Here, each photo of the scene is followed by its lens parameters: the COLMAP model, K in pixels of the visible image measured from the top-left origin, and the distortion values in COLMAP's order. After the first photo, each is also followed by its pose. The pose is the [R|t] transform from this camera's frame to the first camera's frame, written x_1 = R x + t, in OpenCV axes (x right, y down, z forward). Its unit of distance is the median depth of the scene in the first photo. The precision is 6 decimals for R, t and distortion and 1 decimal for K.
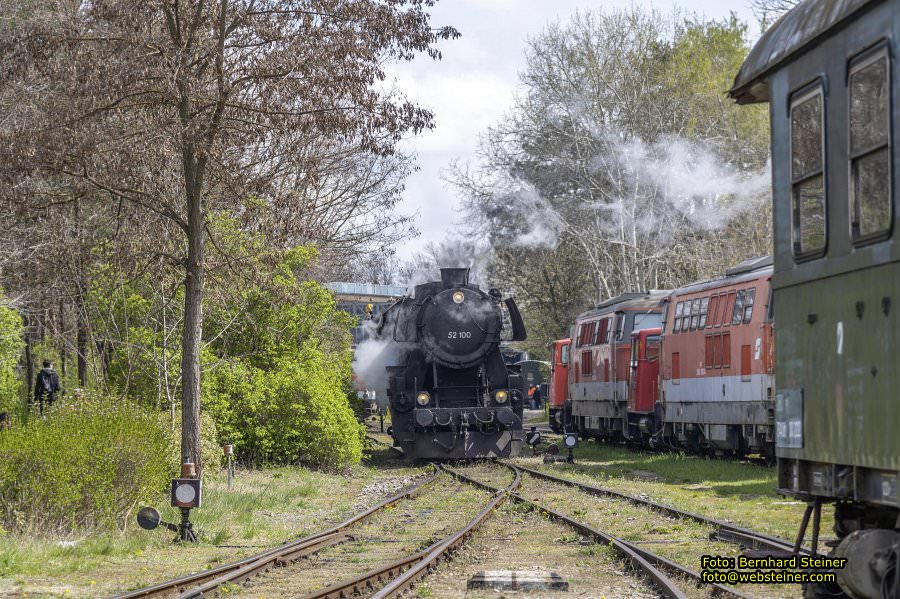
lens RADIAL K [[3221.0, 0, 447.9], [0, 3221.0, 300.3], [0, 0, 1]] dist [-0.523170, 0.000000]
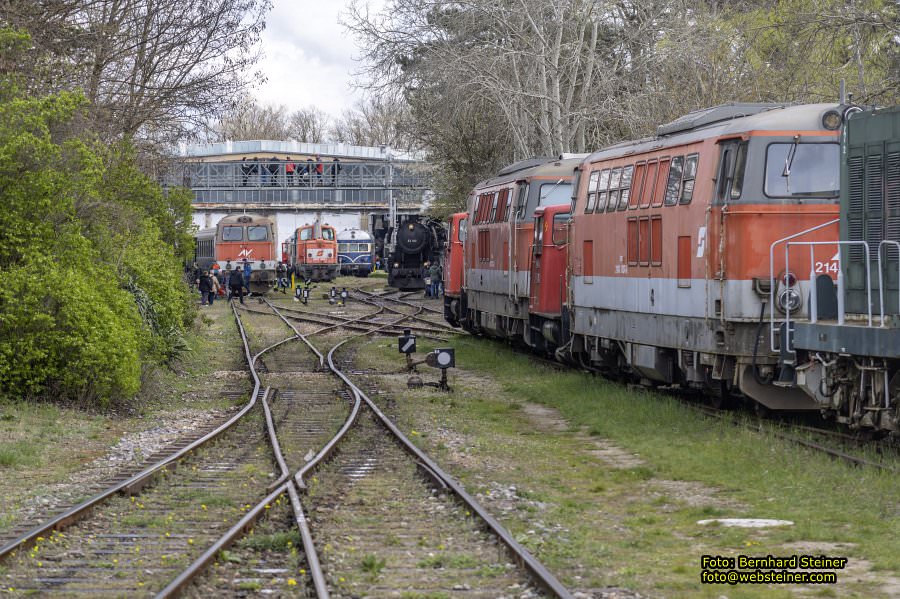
lens RADIAL K [[3221.0, 0, 450.8], [0, 3221.0, 296.8], [0, 0, 1]] dist [-0.523170, 0.000000]
pose [[0.999763, 0.008684, 0.019969, 0.025079], [-0.009530, 0.999046, 0.042623, -0.001777], [-0.019580, -0.042803, 0.998892, 0.268055]]
